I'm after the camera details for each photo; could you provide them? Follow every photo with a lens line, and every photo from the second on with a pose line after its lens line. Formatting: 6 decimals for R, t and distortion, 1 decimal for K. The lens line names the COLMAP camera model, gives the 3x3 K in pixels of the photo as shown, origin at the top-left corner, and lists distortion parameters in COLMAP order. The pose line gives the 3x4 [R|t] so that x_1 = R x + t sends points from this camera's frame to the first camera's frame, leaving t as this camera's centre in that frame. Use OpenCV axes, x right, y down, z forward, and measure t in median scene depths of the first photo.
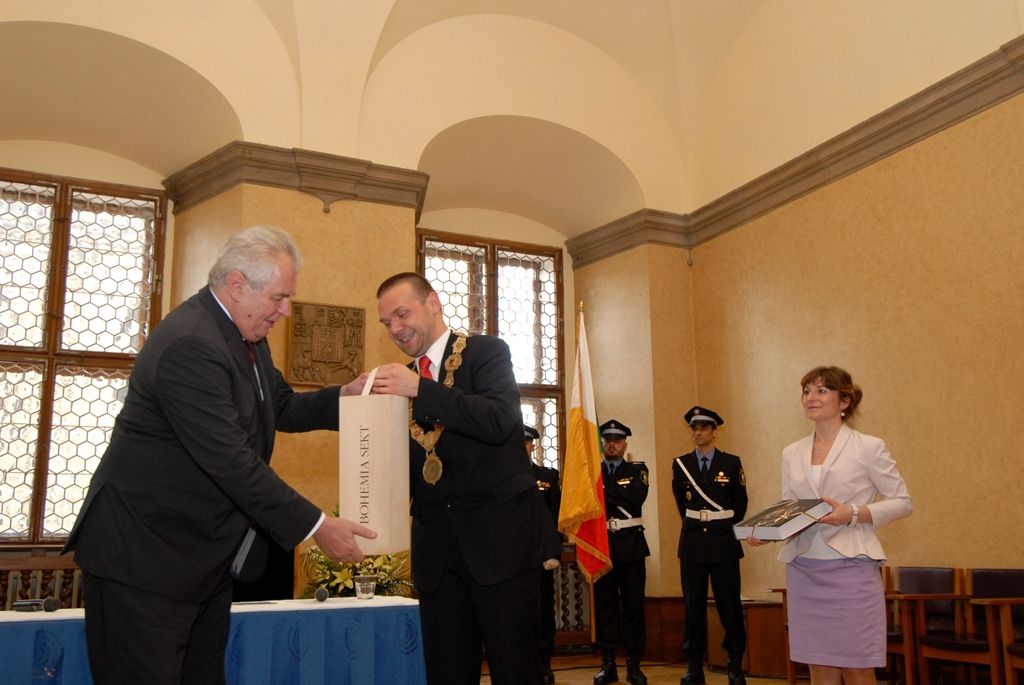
lens RADIAL K [[1007.1, 0, 518.0], [0, 1007.1, 341.8], [0, 0, 1]] dist [0.064755, -0.075460]
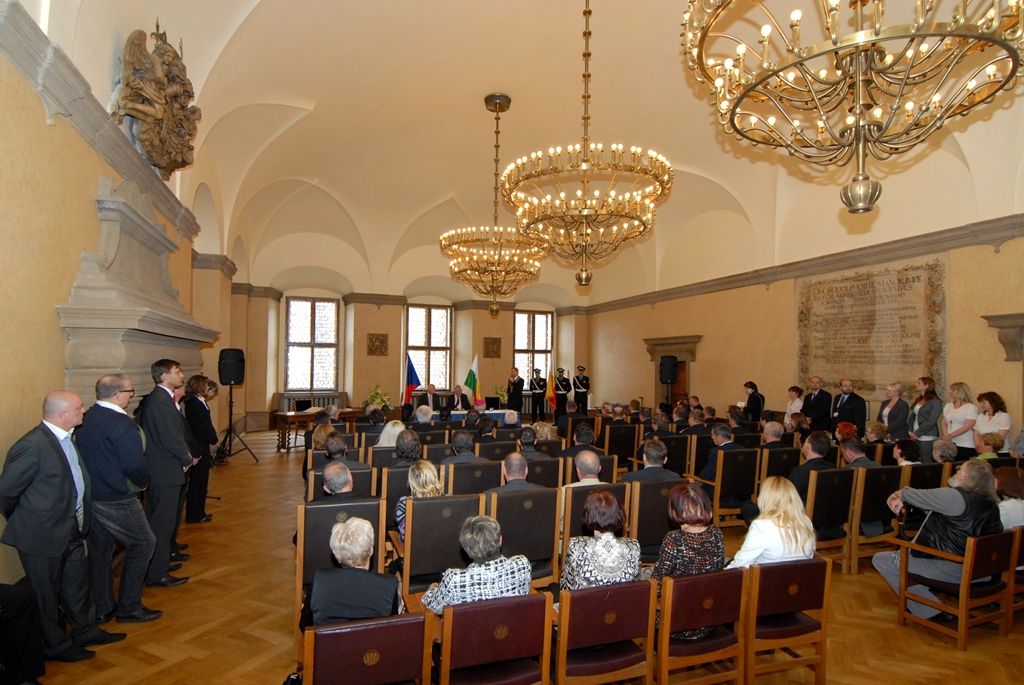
lens RADIAL K [[597.0, 0, 512.0], [0, 597.0, 342.5], [0, 0, 1]] dist [0.136312, -0.104849]
pose [[0.993110, 0.018940, -0.115642, 0.179589], [0.000095, 0.986722, 0.162418, -0.408929], [0.117183, -0.161310, 0.979922, -1.385877]]
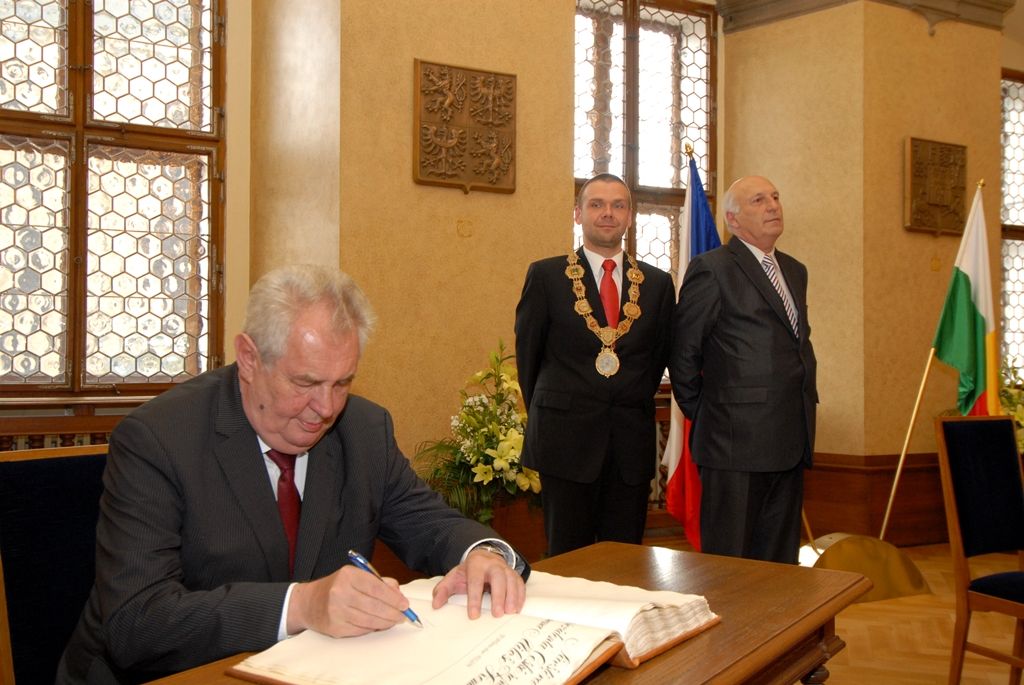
lens RADIAL K [[1007.1, 0, 518.0], [0, 1007.1, 341.8], [0, 0, 1]] dist [0.064755, -0.075460]
pose [[0.999445, 0.019454, 0.027055, -0.568035], [-0.023904, 0.984220, 0.175325, -0.010173], [-0.023217, -0.175875, 0.984139, 0.072432]]
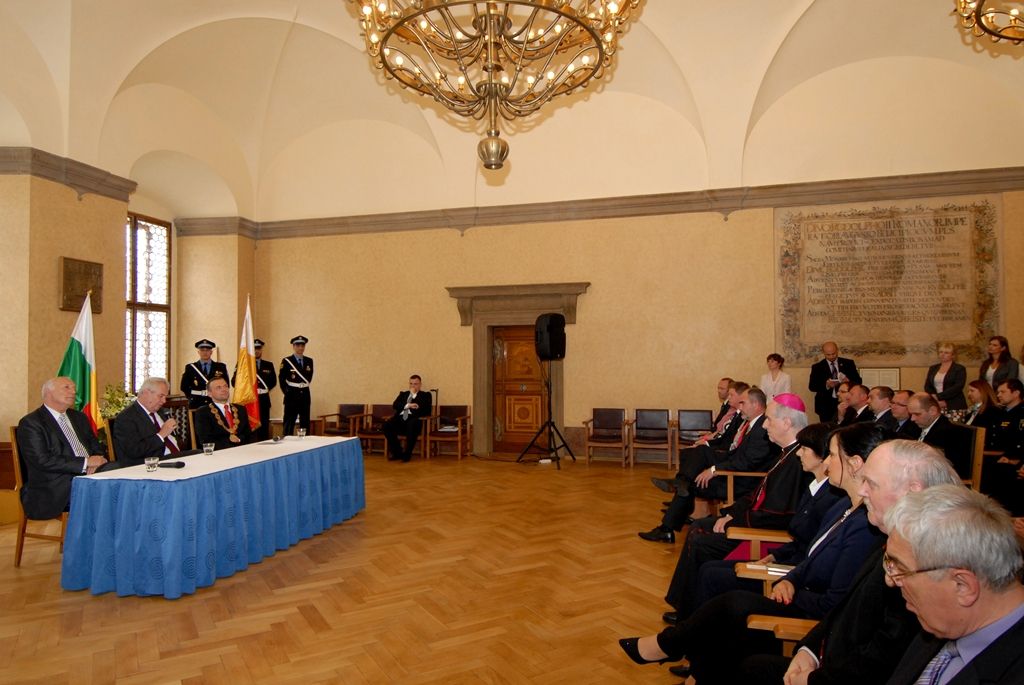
lens RADIAL K [[654.0, 0, 520.8], [0, 654.0, 344.7], [0, 0, 1]] dist [0.047880, -0.050976]
pose [[0.642614, 0.028395, 0.765664, -0.527638], [-0.153638, 0.983792, 0.092463, -0.105997], [-0.750628, -0.177053, 0.636561, -0.220734]]
